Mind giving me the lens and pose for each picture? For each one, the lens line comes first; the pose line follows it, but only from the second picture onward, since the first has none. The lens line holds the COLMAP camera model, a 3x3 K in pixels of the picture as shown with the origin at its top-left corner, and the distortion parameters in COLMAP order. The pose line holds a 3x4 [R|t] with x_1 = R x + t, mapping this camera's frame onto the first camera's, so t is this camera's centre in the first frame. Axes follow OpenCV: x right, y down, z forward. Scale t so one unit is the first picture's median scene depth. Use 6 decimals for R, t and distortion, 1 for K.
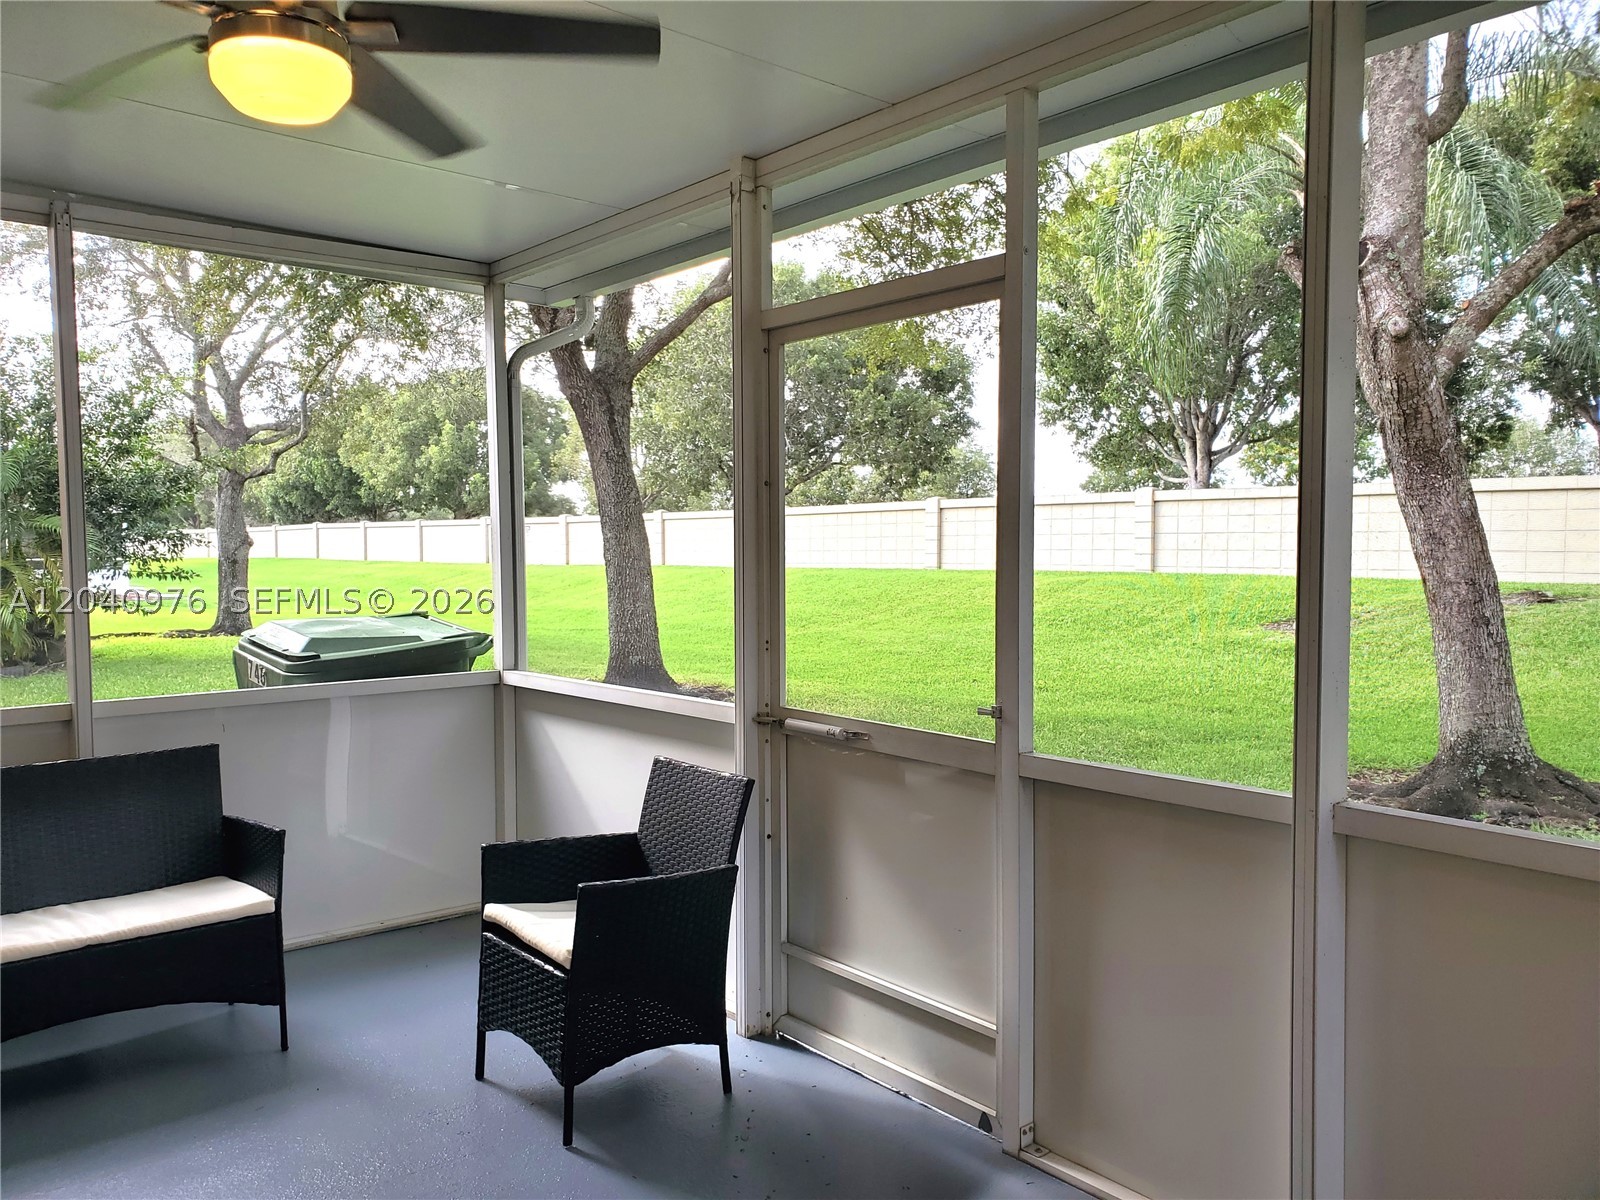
lens RADIAL K [[1240.6, 0, 767.3], [0, 1240.6, 602.4], [0, 0, 1]] dist [0.096370, -0.144900]
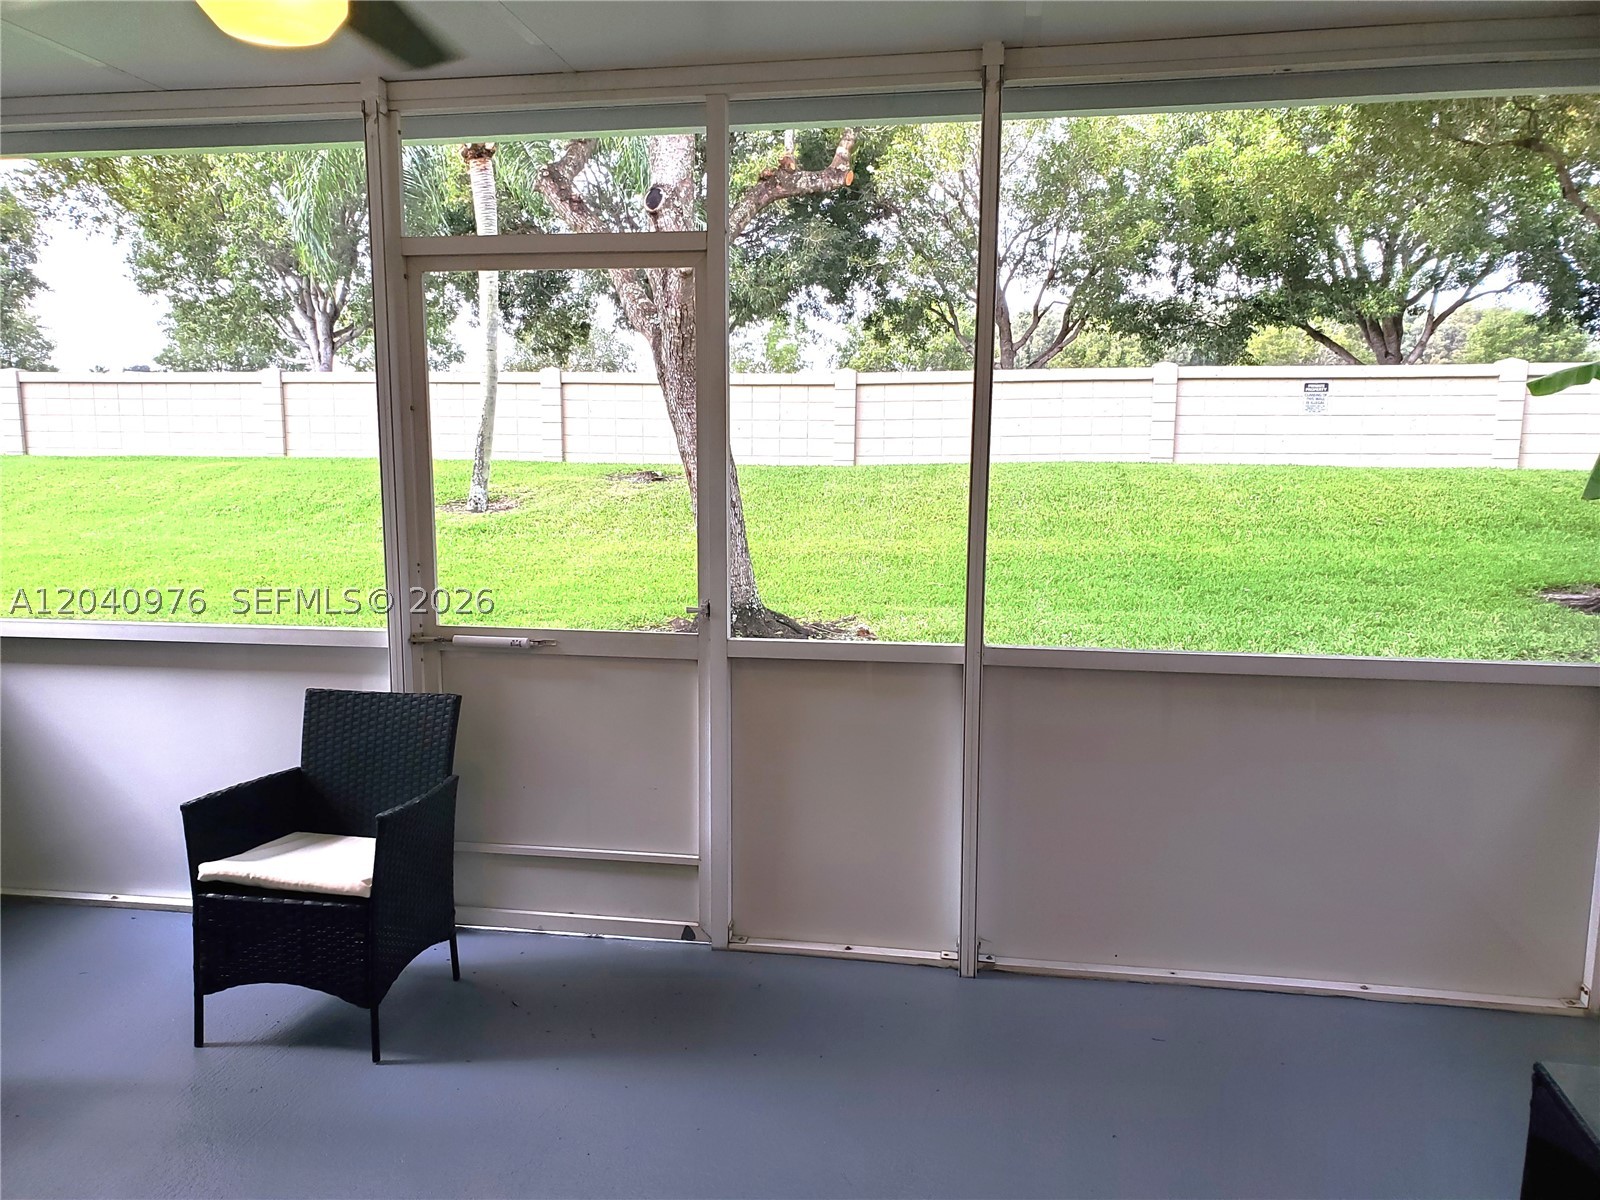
lens RADIAL K [[1240.6, 0, 767.3], [0, 1240.6, 602.4], [0, 0, 1]] dist [0.096370, -0.144900]
pose [[0.756959, -0.092081, 0.646943, -0.332784], [0.028862, 0.993767, 0.107675, -0.029570], [-0.652825, -0.062833, 0.754898, 0.015101]]
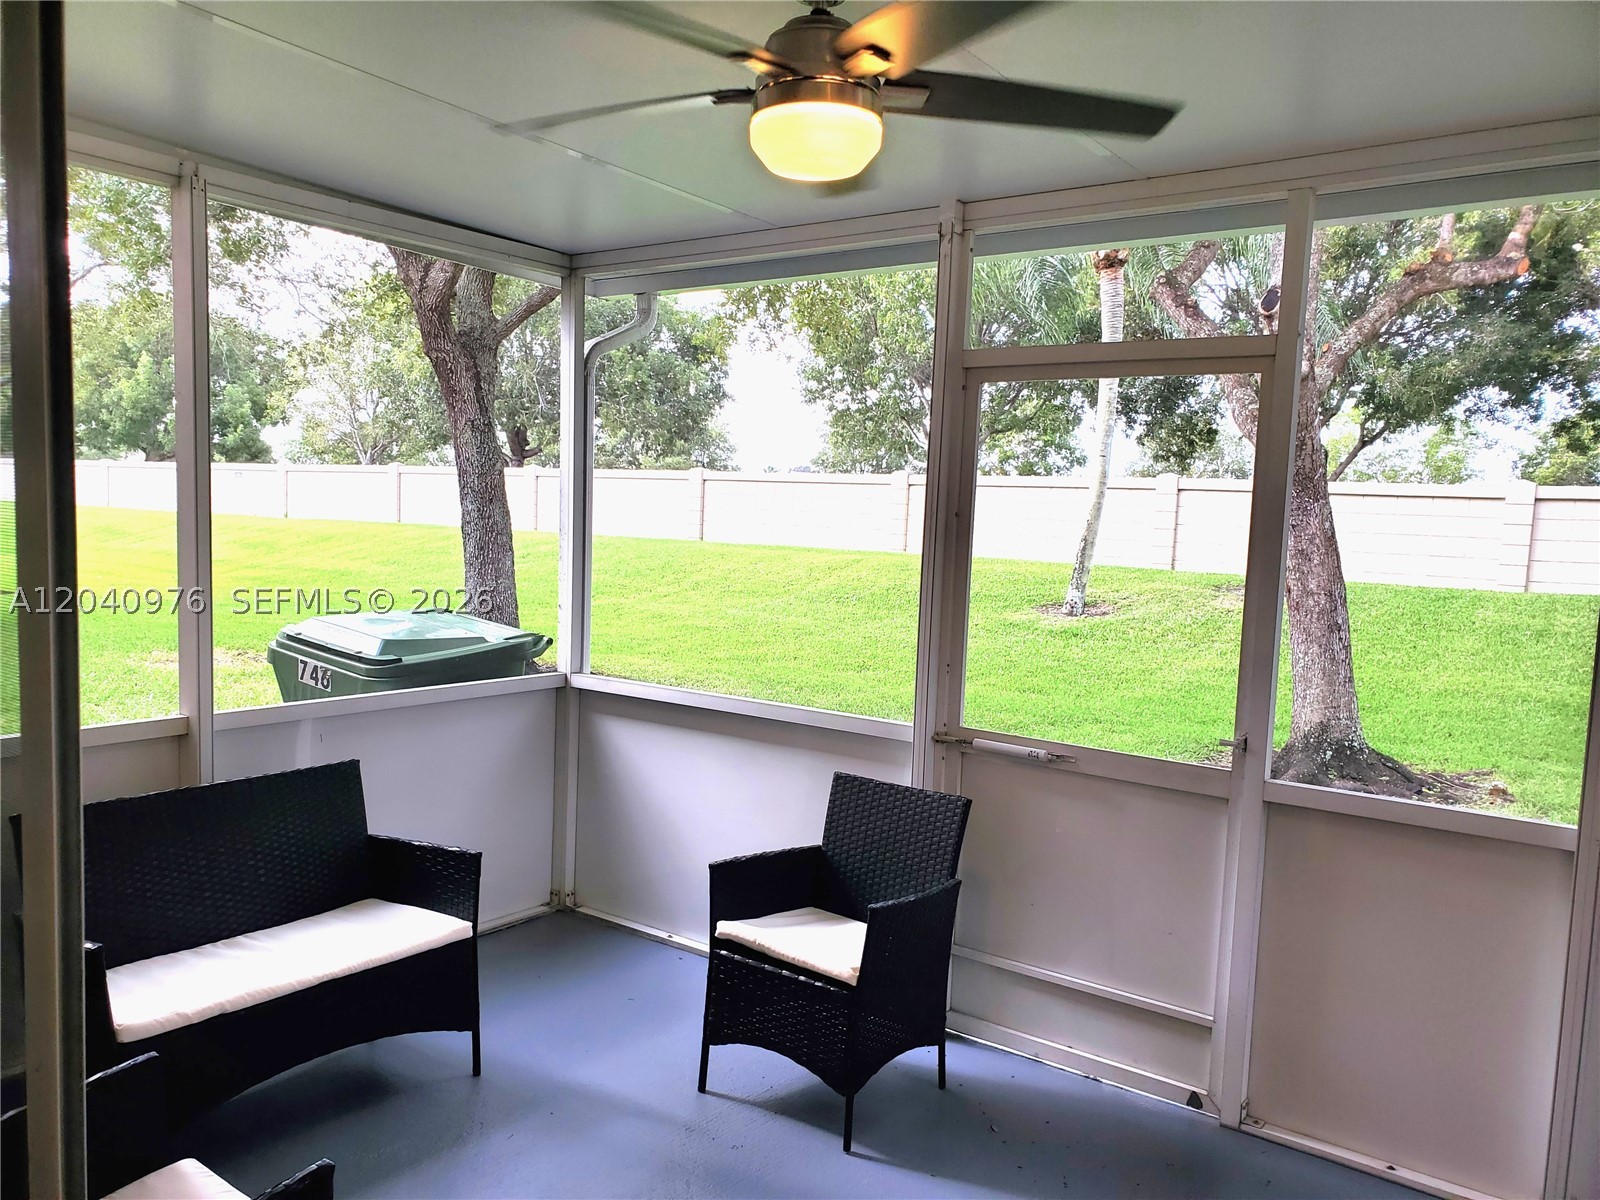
lens RADIAL K [[1245.8, 0, 789.1], [0, 1245.8, 620.6], [0, 0, 1]] dist [0.068823, -0.084836]
pose [[0.969183, 0.019932, 0.245533, -0.285514], [-0.030840, 0.998697, 0.040663, -0.032219], [-0.244403, -0.046982, 0.968535, 0.006368]]
